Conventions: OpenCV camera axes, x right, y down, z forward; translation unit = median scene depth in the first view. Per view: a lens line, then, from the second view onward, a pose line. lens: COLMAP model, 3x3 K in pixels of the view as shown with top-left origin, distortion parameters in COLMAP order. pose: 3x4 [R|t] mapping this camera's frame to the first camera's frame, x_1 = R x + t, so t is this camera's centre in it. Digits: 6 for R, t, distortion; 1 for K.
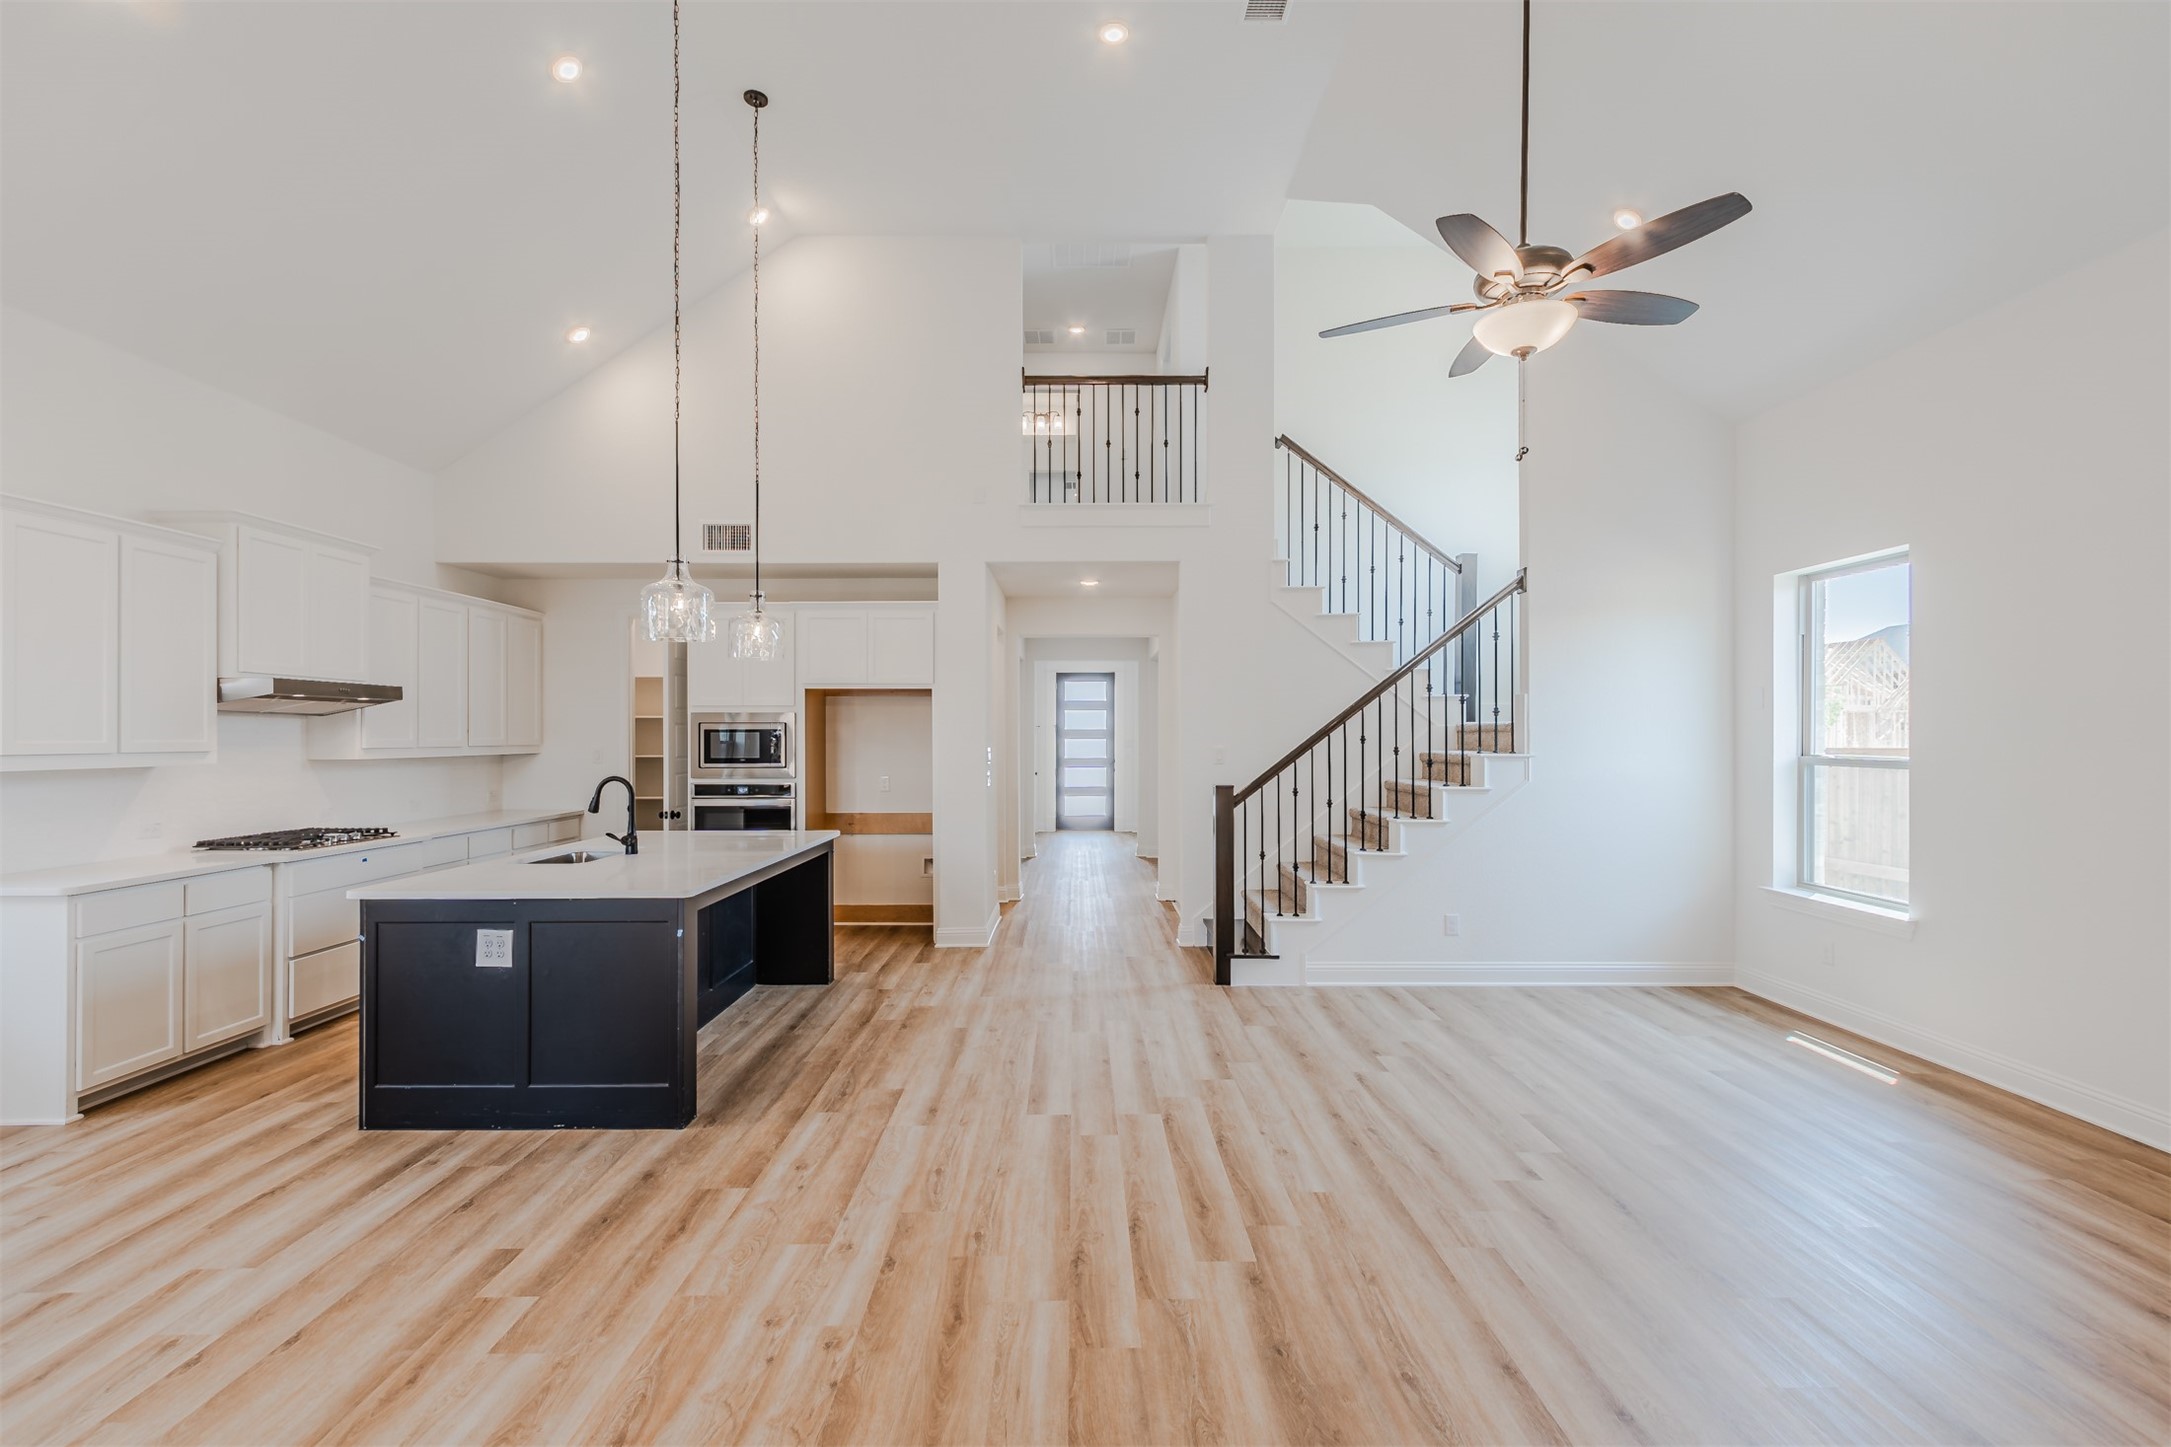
lens RADIAL K [[947.2, 0, 1088.7], [0, 947.2, 738.2], [0, 0, 1]] dist [0.001773, 0.000451]
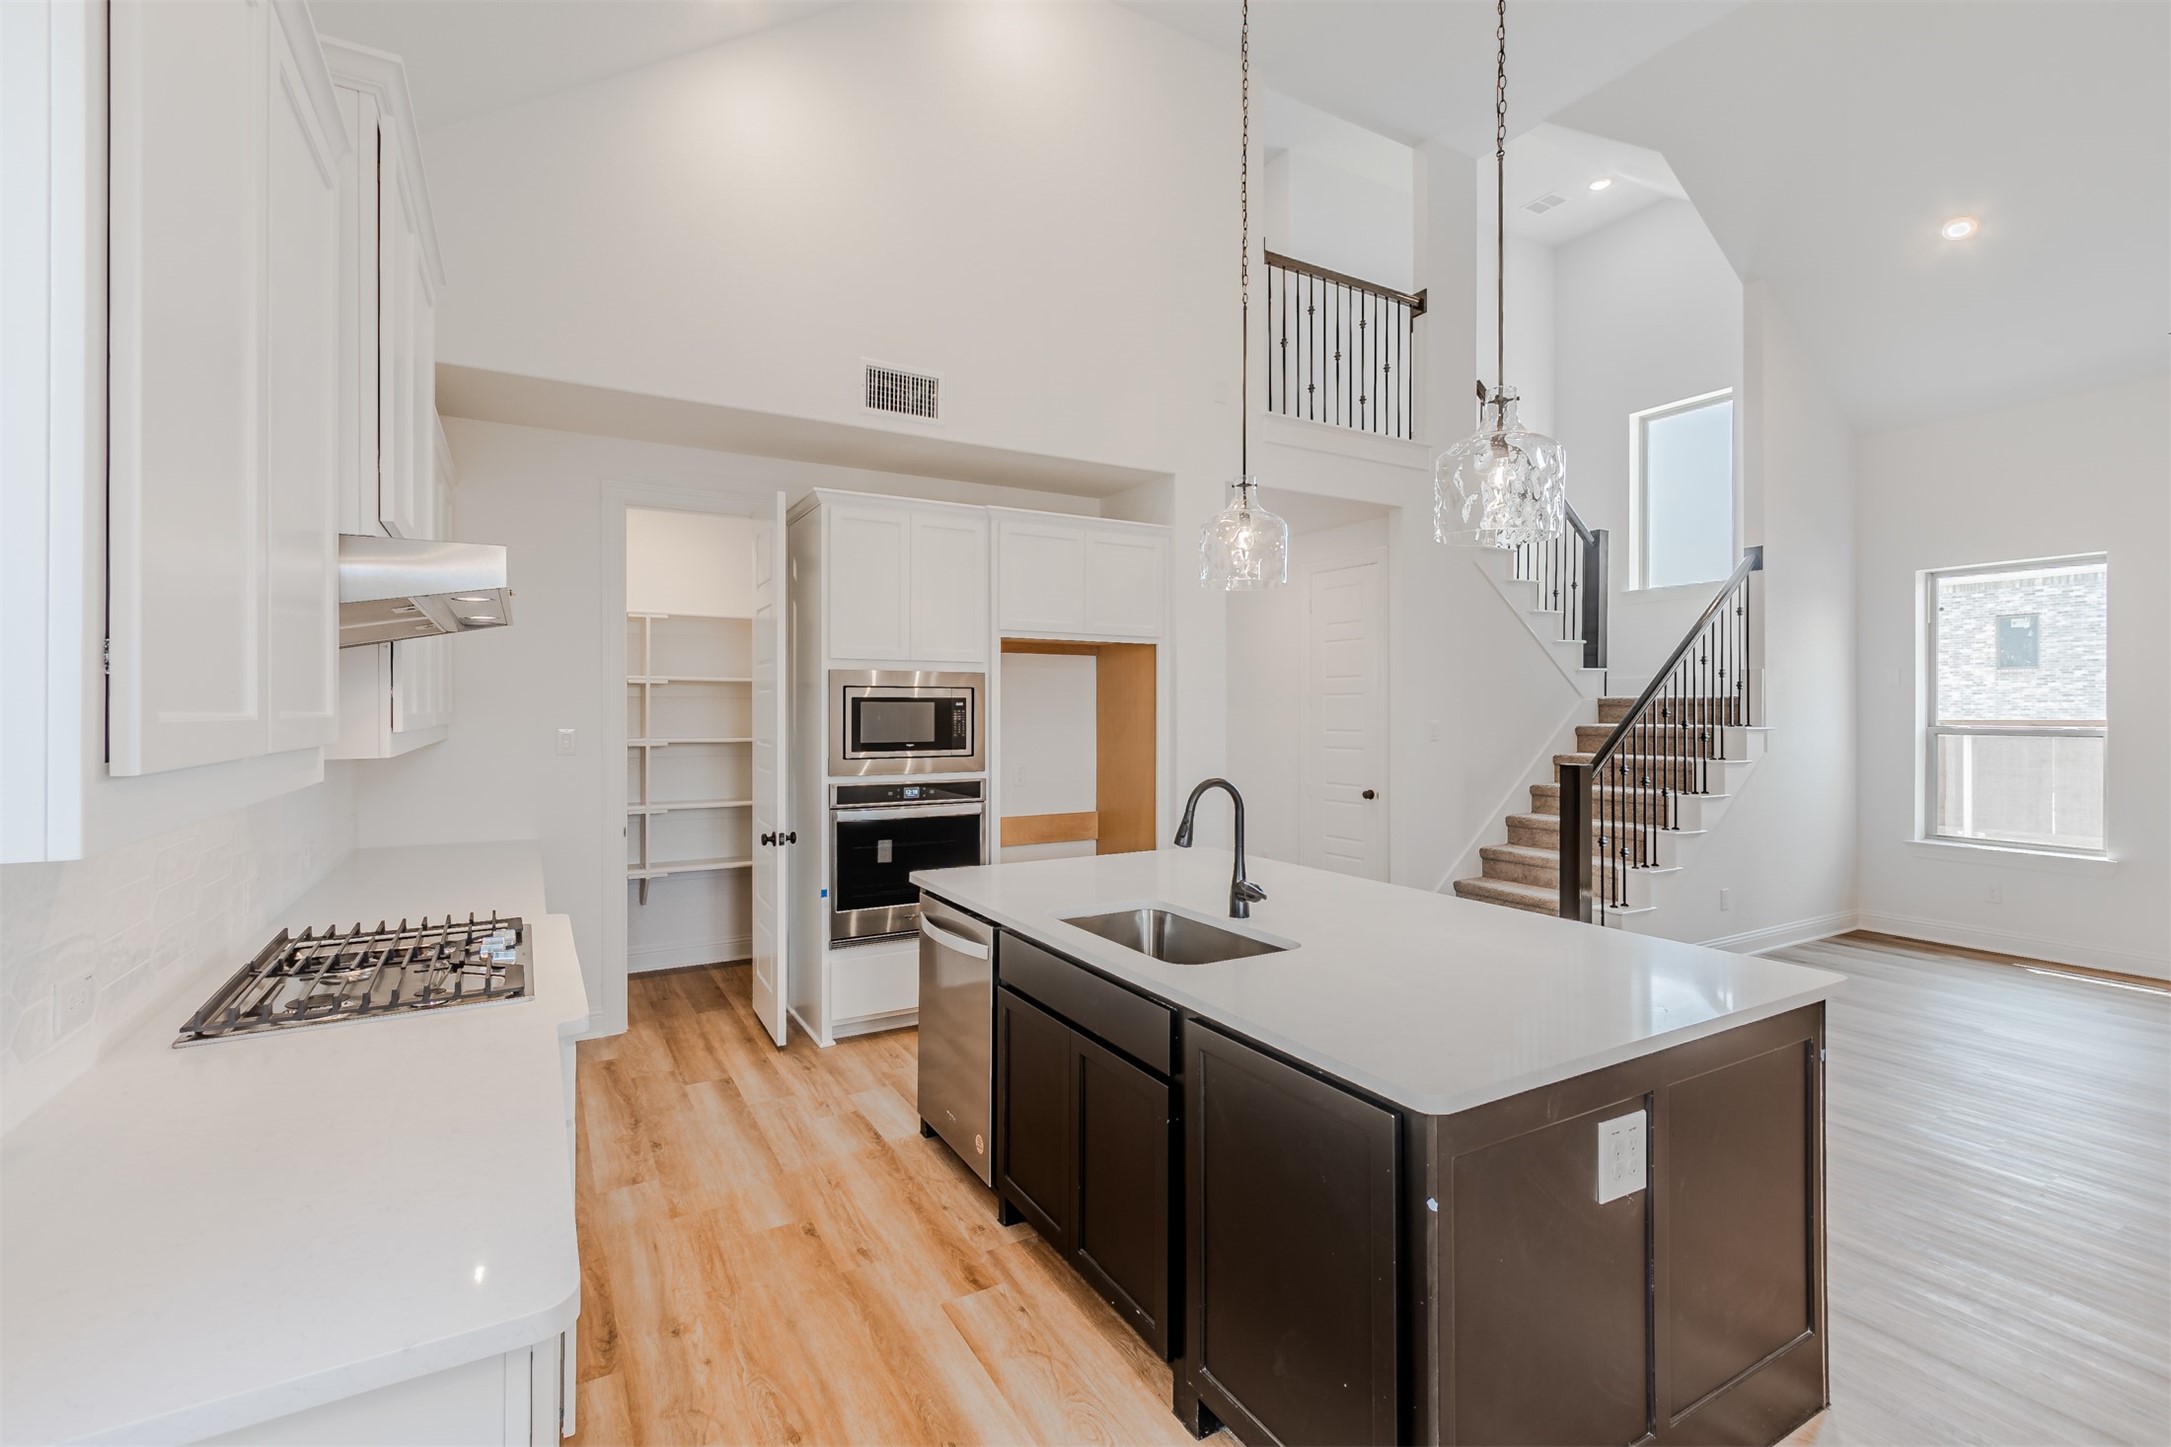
lens RADIAL K [[947.2, 0, 1079.4], [0, 947.2, 716.5], [0, 0, 1]] dist [0.001773, 0.000451]
pose [[0.870958, -0.001291, 0.491355, -0.837690], [0.000565, 0.999999, 0.001626, 0.003730], [-0.491356, -0.001138, 0.870958, 0.559491]]
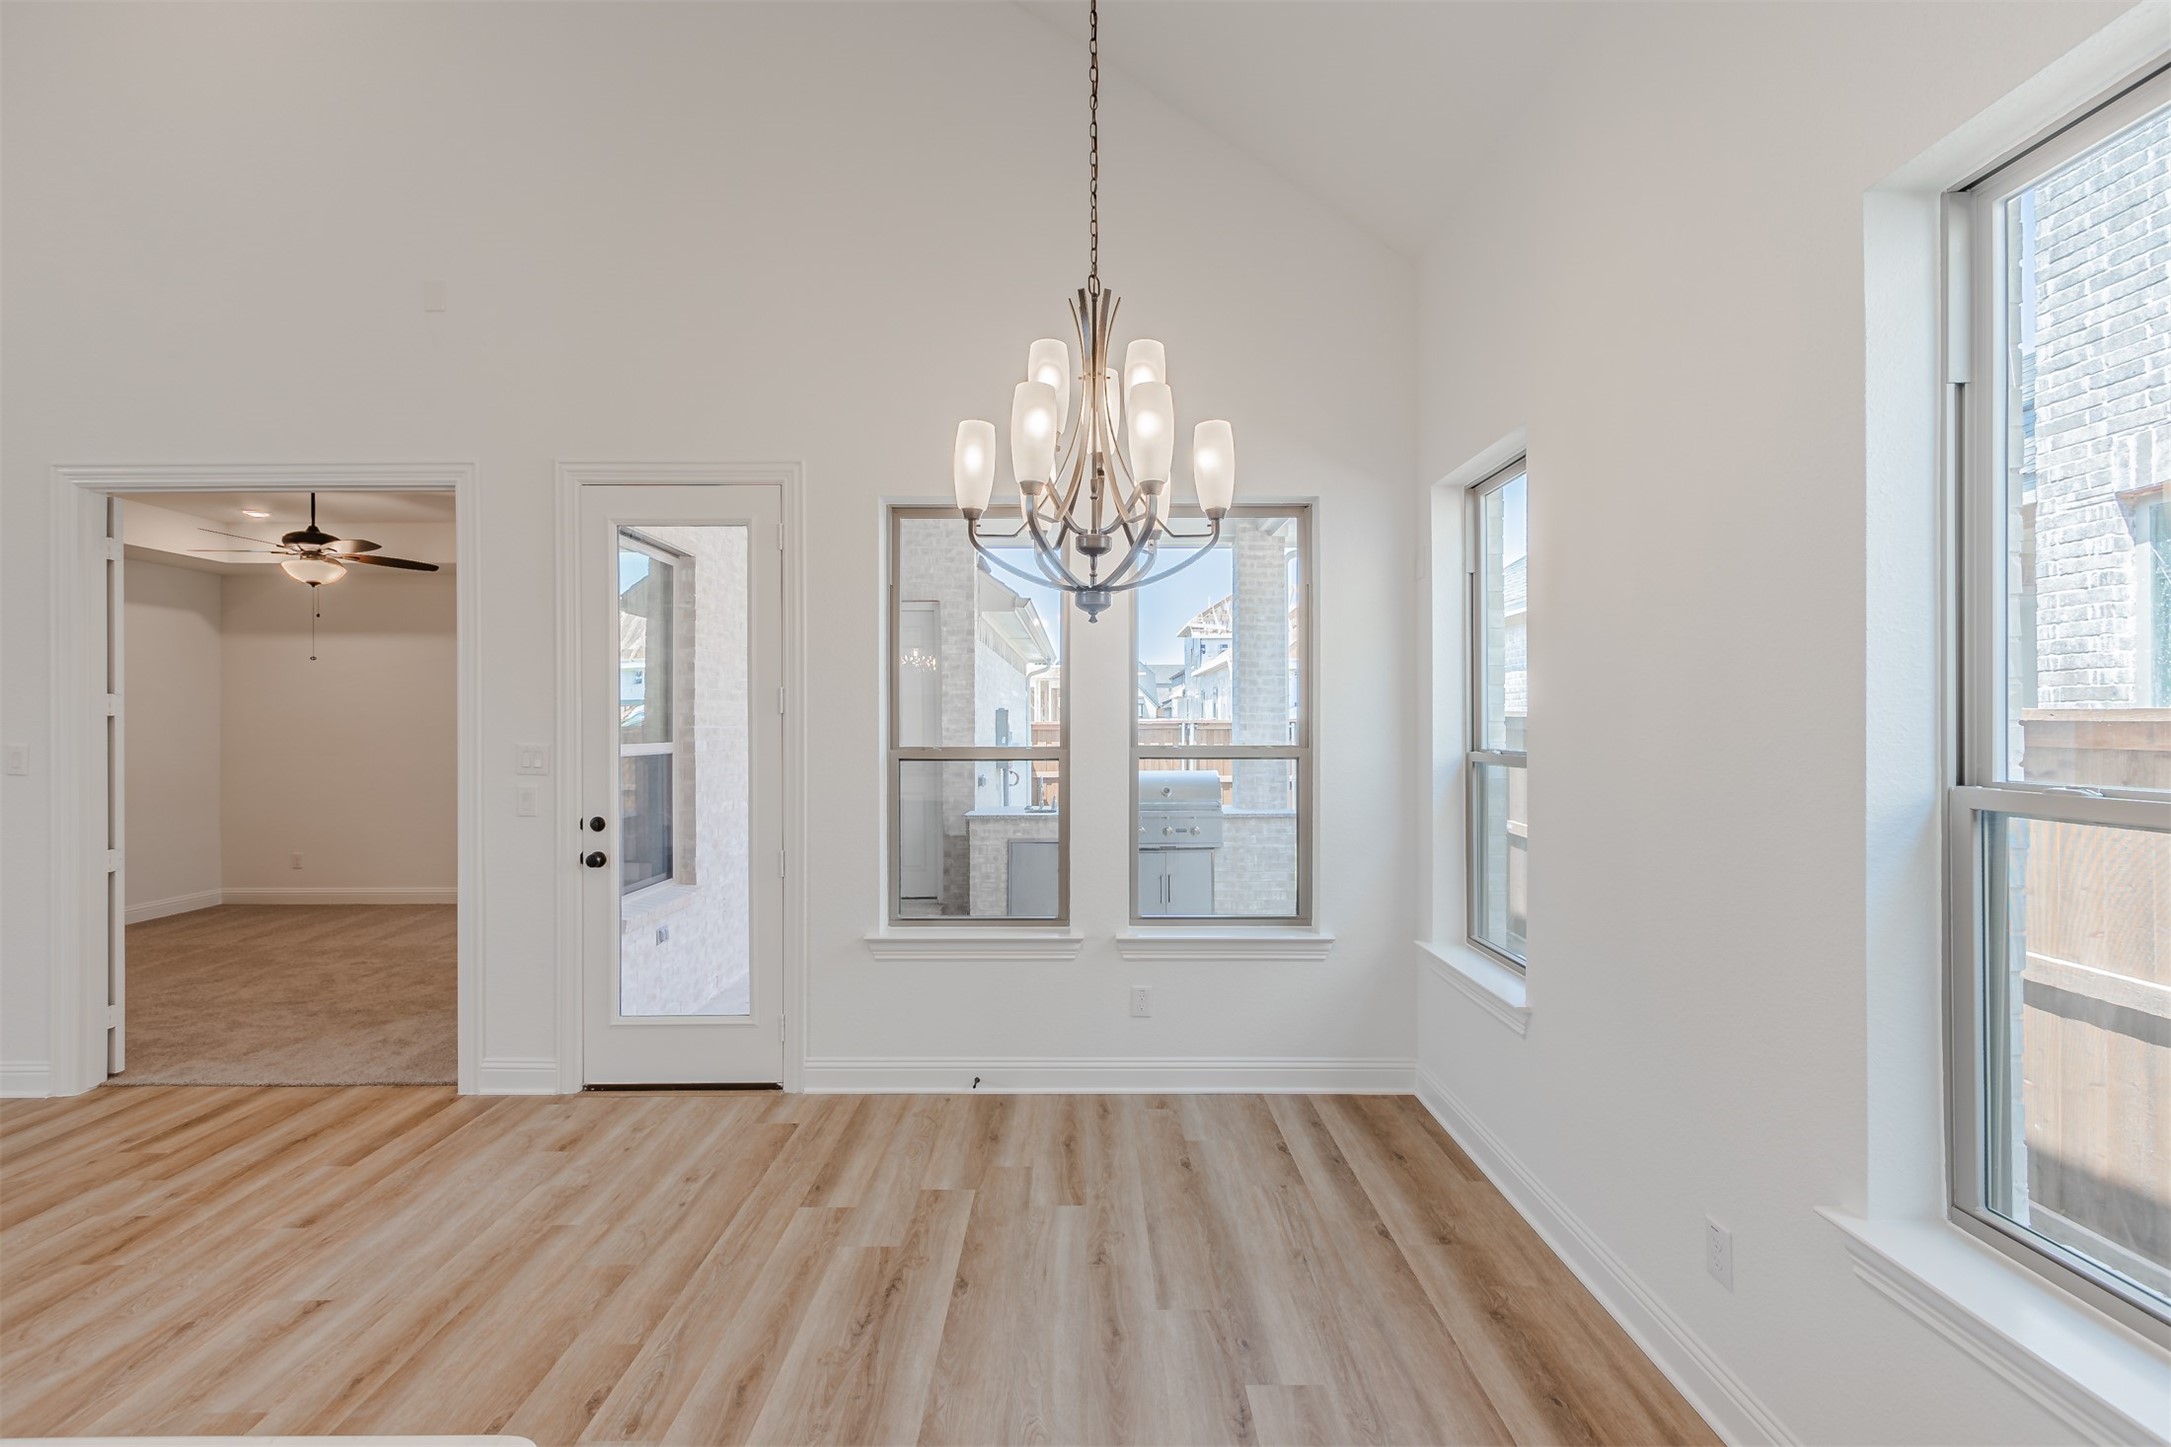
lens RADIAL K [[947.2, 0, 1085.3], [0, 947.2, 716.1], [0, 0, 1]] dist [0.001773, 0.000451]
pose [[-0.999987, 0.004066, 0.002989, -0.686600], [0.004050, 0.999977, -0.005501, 0.001213], [-0.003012, -0.005489, -0.999980, 0.925226]]
